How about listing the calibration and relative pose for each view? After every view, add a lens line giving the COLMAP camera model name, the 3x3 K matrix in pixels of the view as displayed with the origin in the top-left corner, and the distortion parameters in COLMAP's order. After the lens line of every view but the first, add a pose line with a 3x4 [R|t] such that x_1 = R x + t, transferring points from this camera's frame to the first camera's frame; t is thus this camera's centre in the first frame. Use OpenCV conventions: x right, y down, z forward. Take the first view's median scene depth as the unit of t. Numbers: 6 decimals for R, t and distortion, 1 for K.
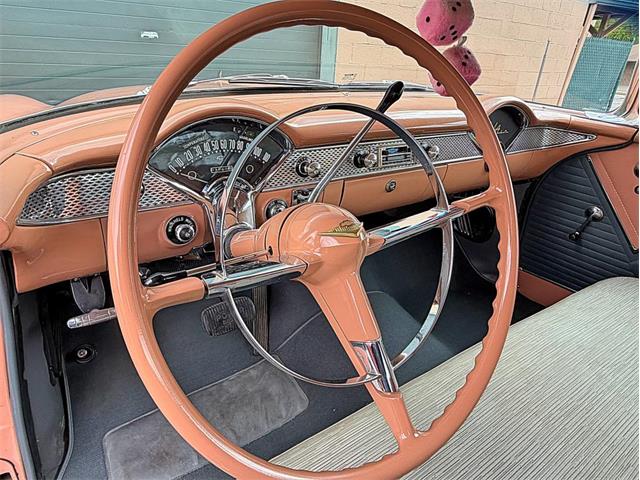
lens RADIAL K [[383.8, 0, 320.0], [0, 383.8, 240.0], [0, 0, 1]] dist [0.002538, -0.000311]
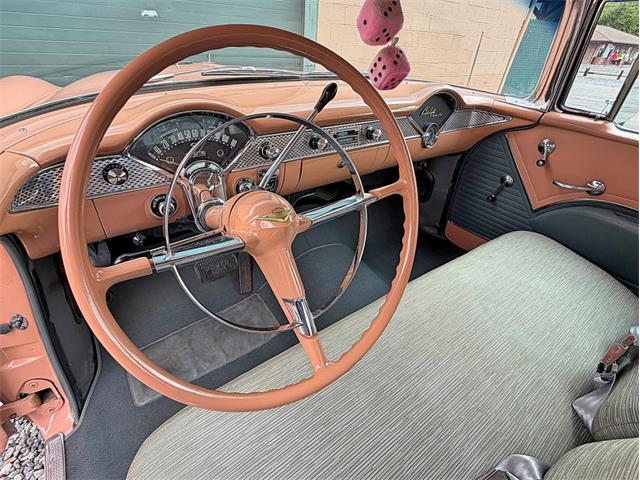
lens RADIAL K [[305.4, 0, 320.0], [0, 305.4, 240.0], [0, 0, 1]] dist [0.000313, 0.000573]
pose [[0.999134, -0.014210, 0.039099, 0.092146], [0.008337, 0.989181, 0.146461, -0.050685], [-0.040757, -0.146009, 0.988443, -0.014148]]
